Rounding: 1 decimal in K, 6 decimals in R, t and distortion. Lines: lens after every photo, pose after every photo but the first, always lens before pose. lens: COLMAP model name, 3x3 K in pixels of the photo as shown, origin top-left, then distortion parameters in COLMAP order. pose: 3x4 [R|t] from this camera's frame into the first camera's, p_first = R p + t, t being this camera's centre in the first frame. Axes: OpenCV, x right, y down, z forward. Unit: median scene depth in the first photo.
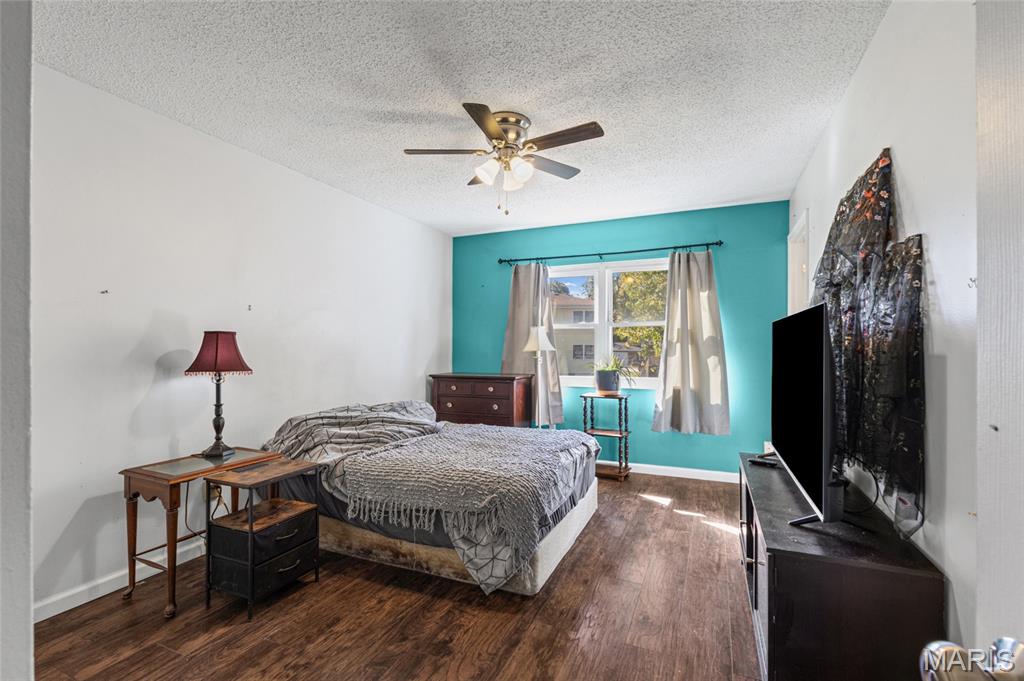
lens RADIAL K [[459.3, 0, 512.0], [0, 459.3, 340.5], [0, 0, 1]] dist [0.001484, 0.000082]
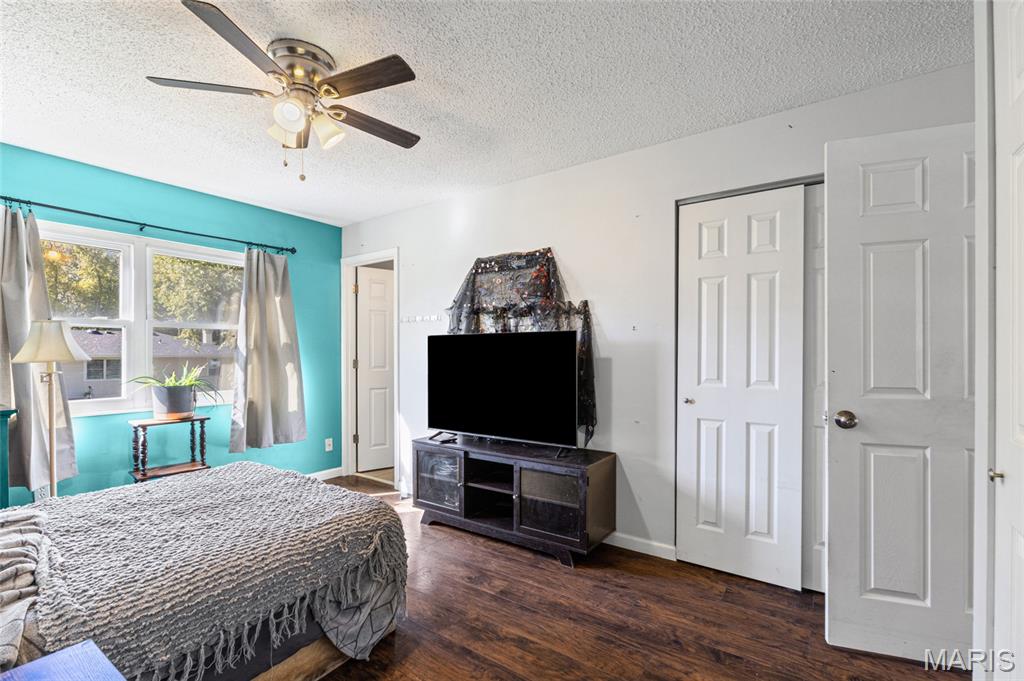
lens RADIAL K [[465.9, 0, 514.4], [0, 465.9, 345.1], [0, 0, 1]] dist [-0.003039, -0.000685]
pose [[0.193397, 0.015543, 0.980998, -0.617809], [-0.010289, 0.999852, -0.013814, 0.005071], [-0.981067, -0.007422, 0.193528, 0.448886]]
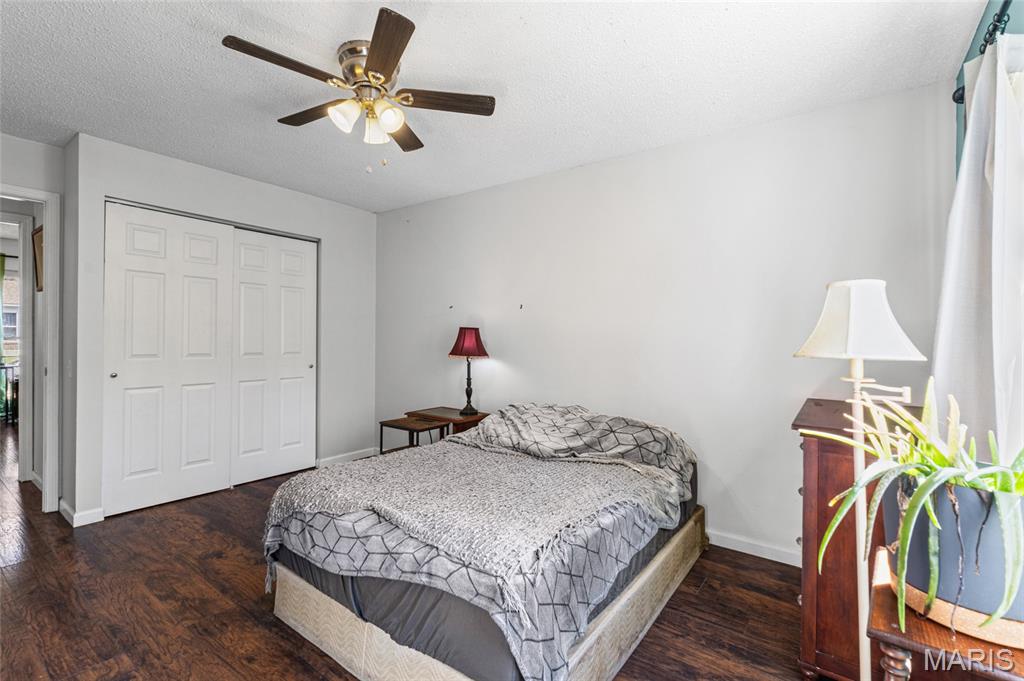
lens RADIAL K [[459.3, 0, 512.0], [0, 459.3, 340.5], [0, 0, 1]] dist [0.001484, 0.000082]
pose [[-0.217085, 0.003852, -0.976145, 0.619039], [-0.004403, 0.999978, 0.004926, 0.011829], [0.976143, 0.005367, -0.217063, 1.239816]]
